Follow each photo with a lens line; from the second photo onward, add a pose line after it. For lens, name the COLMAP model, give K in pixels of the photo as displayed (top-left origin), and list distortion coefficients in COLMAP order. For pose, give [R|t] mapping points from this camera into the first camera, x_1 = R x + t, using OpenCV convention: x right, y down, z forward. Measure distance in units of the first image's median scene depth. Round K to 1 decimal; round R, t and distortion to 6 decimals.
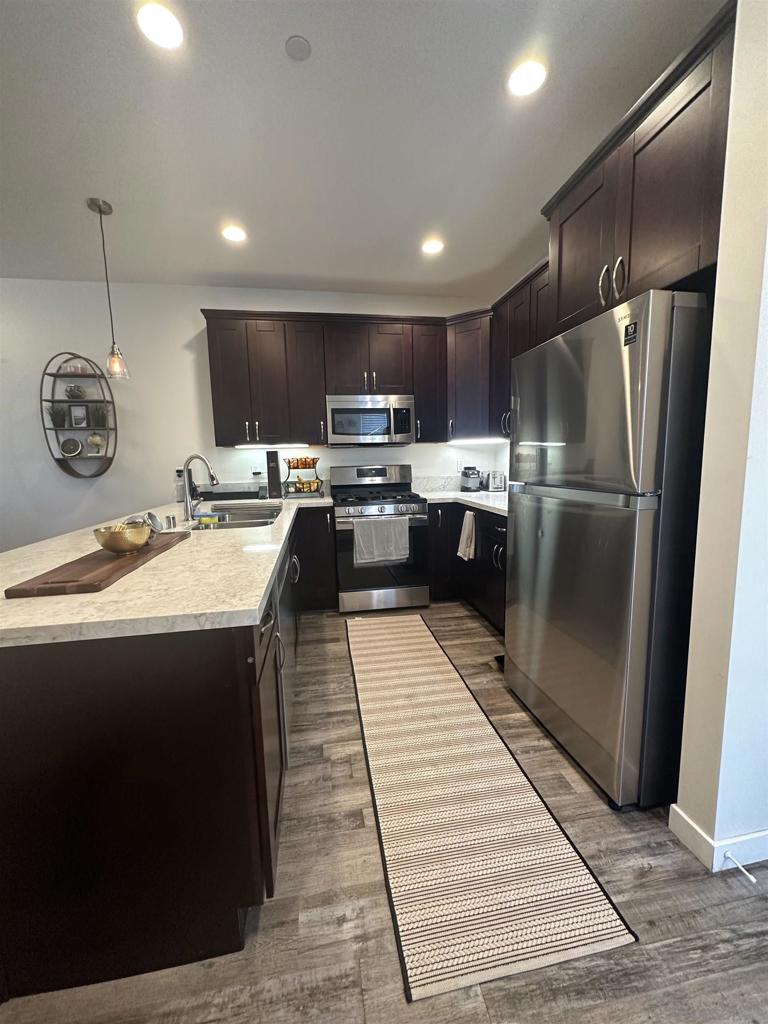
lens RADIAL K [[409.6, 0, 384.0], [0, 409.6, 512.0], [0, 0, 1]] dist [-0.000888, 0.000306]
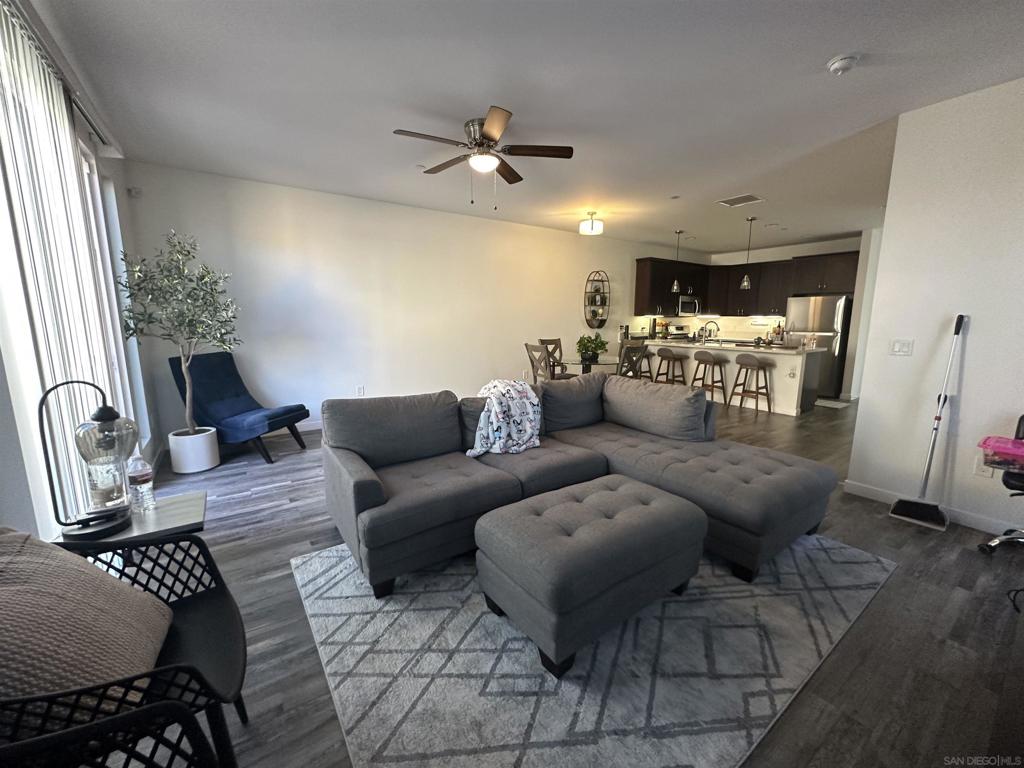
lens RADIAL K [[409.6, 0, 512.0], [0, 409.6, 384.0], [0, 0, 1]] dist [-0.000888, 0.000306]
pose [[0.917205, -0.035738, 0.396810, -2.486079], [0.038021, 0.999275, 0.002115, 0.237960], [-0.396598, 0.013147, 0.917898, -1.025089]]
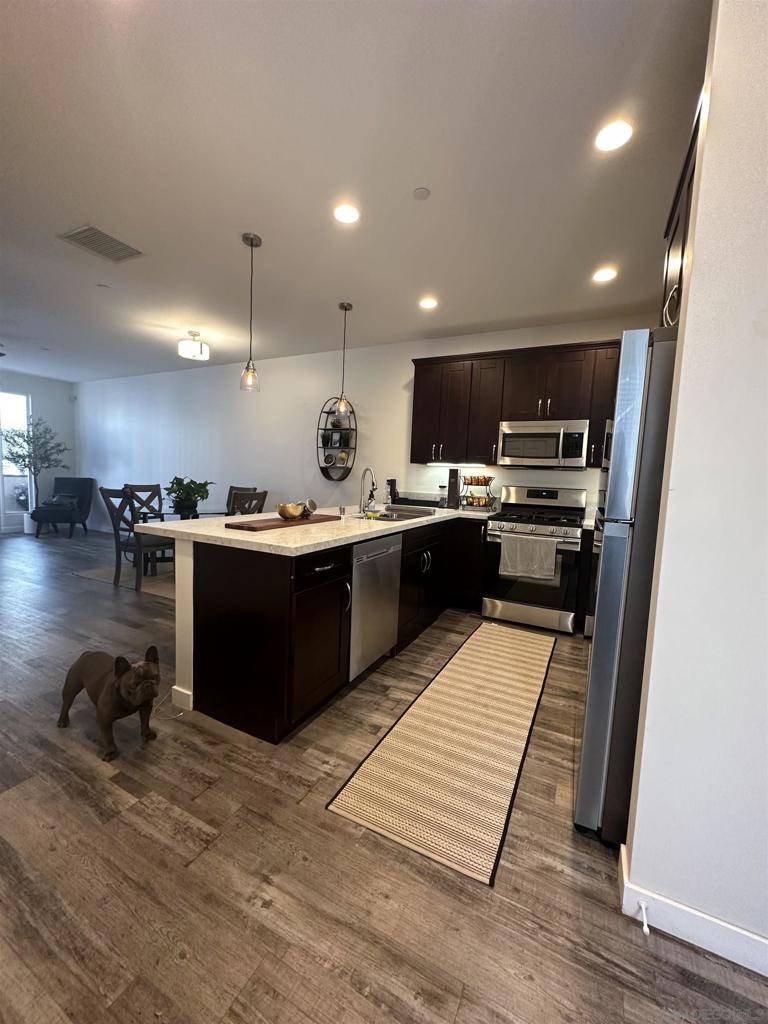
lens RADIAL K [[409.6, 0, 384.0], [0, 409.6, 512.0], [0, 0, 1]] dist [-0.000888, 0.000306]
pose [[0.798200, 0.109748, -0.592311, 0.359170], [-0.138102, 0.990415, -0.002594, 0.007989], [0.586349, 0.083870, 0.805705, -0.085349]]
